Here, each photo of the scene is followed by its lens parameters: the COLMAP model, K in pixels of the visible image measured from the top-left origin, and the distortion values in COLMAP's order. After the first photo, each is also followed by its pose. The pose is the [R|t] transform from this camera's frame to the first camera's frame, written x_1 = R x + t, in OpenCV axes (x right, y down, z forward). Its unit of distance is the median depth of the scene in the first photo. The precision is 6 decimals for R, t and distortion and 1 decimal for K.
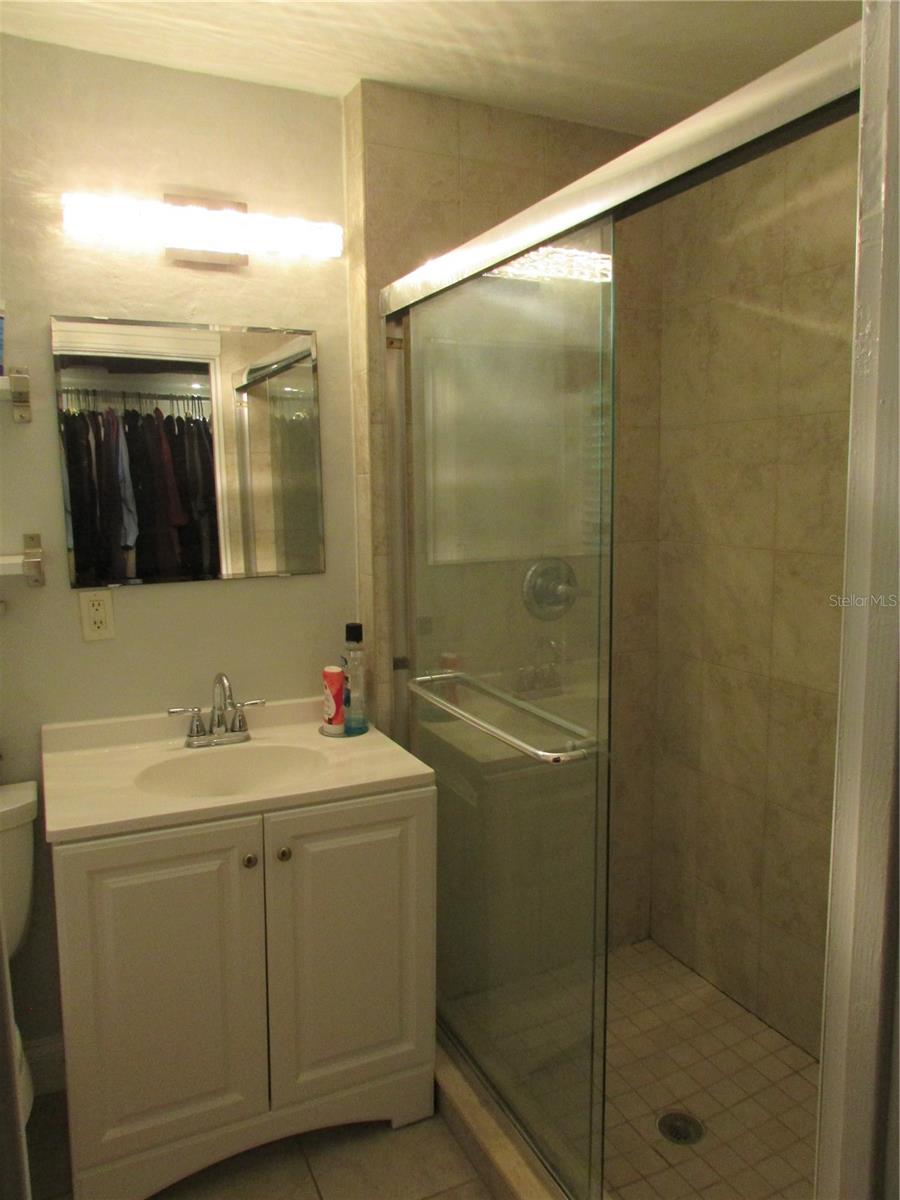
lens RADIAL K [[858.2, 0, 458.9], [0, 858.2, 597.9], [0, 0, 1]] dist [-0.017877, 0.000602]
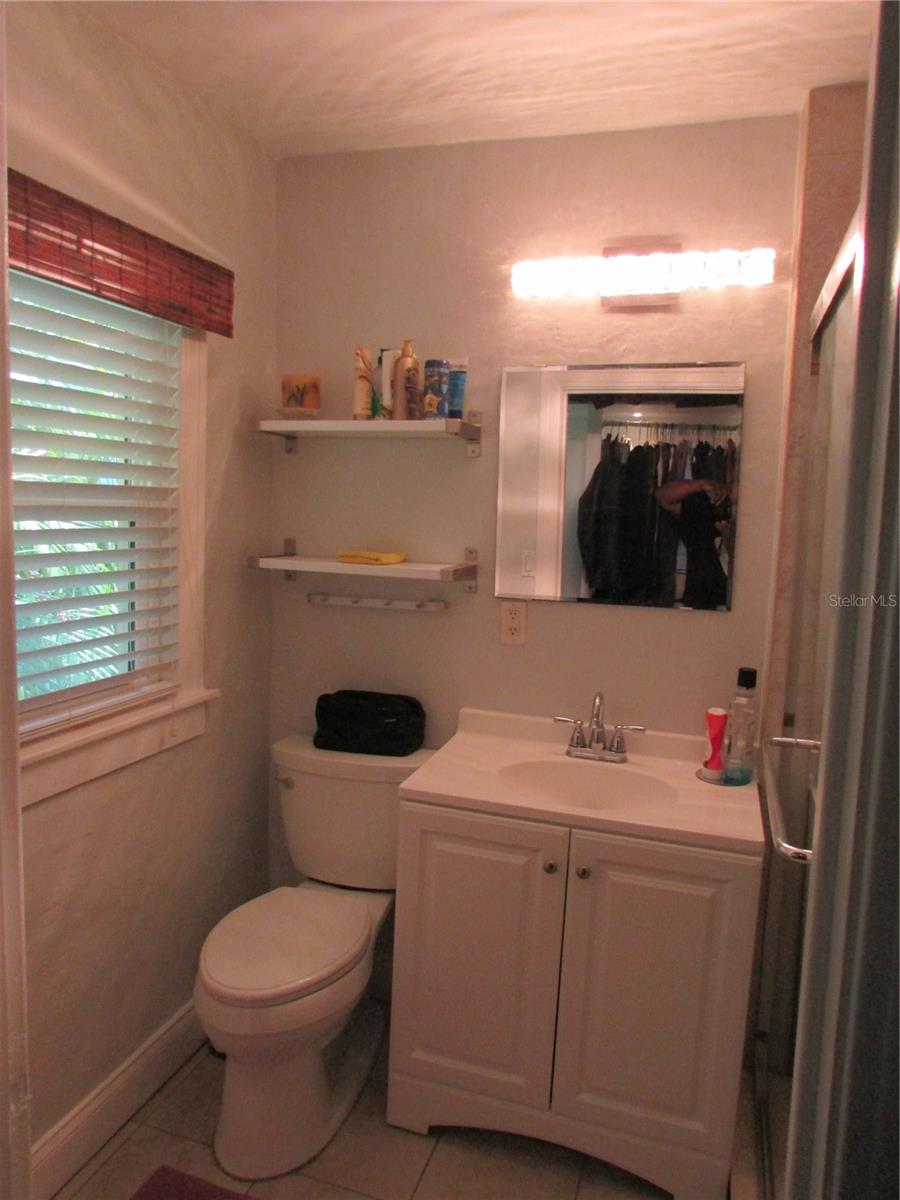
lens RADIAL K [[858.2, 0, 459.0], [0, 858.2, 601.9], [0, 0, 1]] dist [-0.017877, 0.000602]
pose [[0.724414, 0.112475, -0.680128, 0.299049], [-0.131306, 0.991050, 0.024038, -0.025155], [0.676745, 0.071892, 0.732699, 0.098566]]
